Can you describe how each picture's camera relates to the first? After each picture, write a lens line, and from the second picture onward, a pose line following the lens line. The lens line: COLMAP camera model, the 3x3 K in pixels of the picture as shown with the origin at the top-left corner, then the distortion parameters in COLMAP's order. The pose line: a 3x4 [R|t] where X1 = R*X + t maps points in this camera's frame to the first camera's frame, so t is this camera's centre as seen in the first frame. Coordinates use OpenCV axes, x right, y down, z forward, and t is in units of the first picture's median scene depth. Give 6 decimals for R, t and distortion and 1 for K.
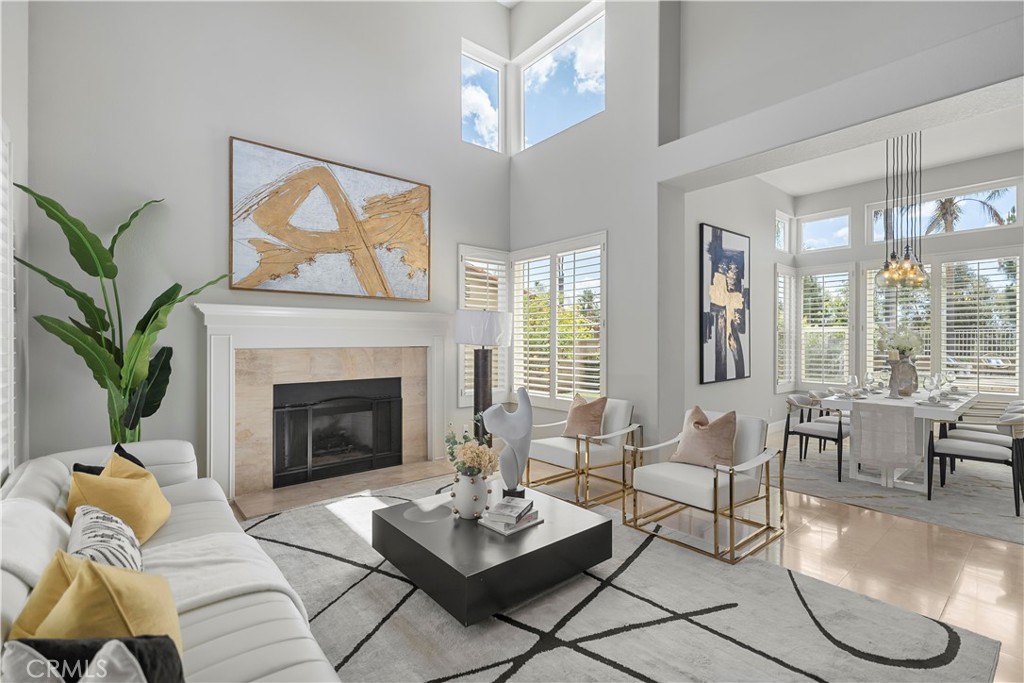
lens RADIAL K [[462.9, 0, 513.0], [0, 462.9, 340.6], [0, 0, 1]] dist [-0.001420, 0.000663]
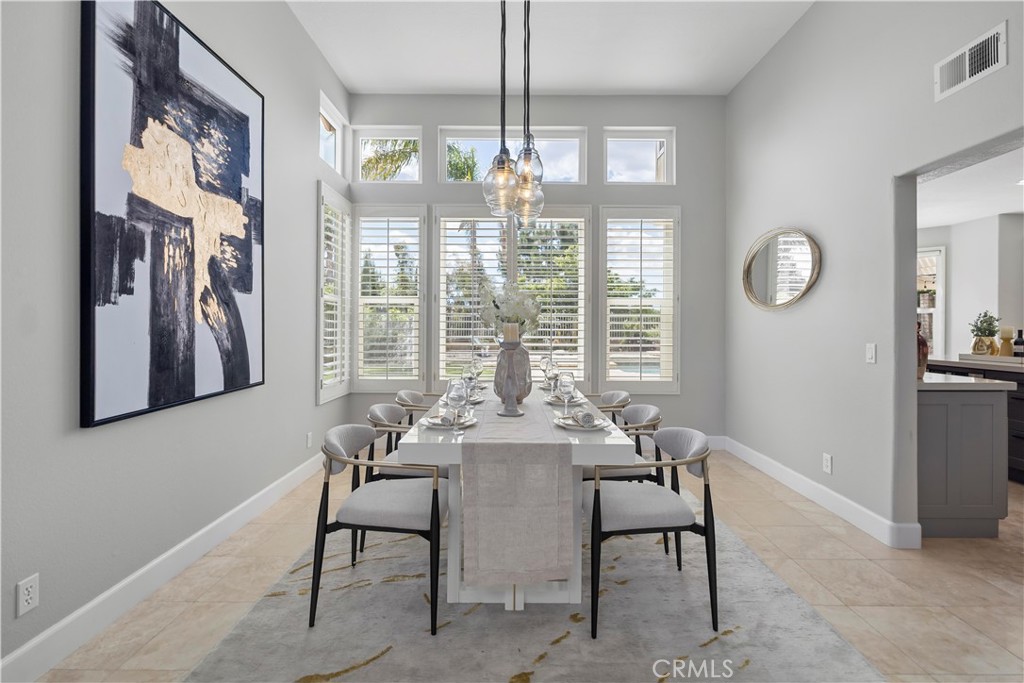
lens RADIAL K [[462.9, 0, 512.8], [0, 462.9, 331.2], [0, 0, 1]] dist [-0.001420, 0.000663]
pose [[0.642907, -0.002928, 0.765939, 0.325460], [-0.004735, 0.999958, 0.007797, 0.019743], [-0.765930, -0.008640, 0.642866, 0.512884]]
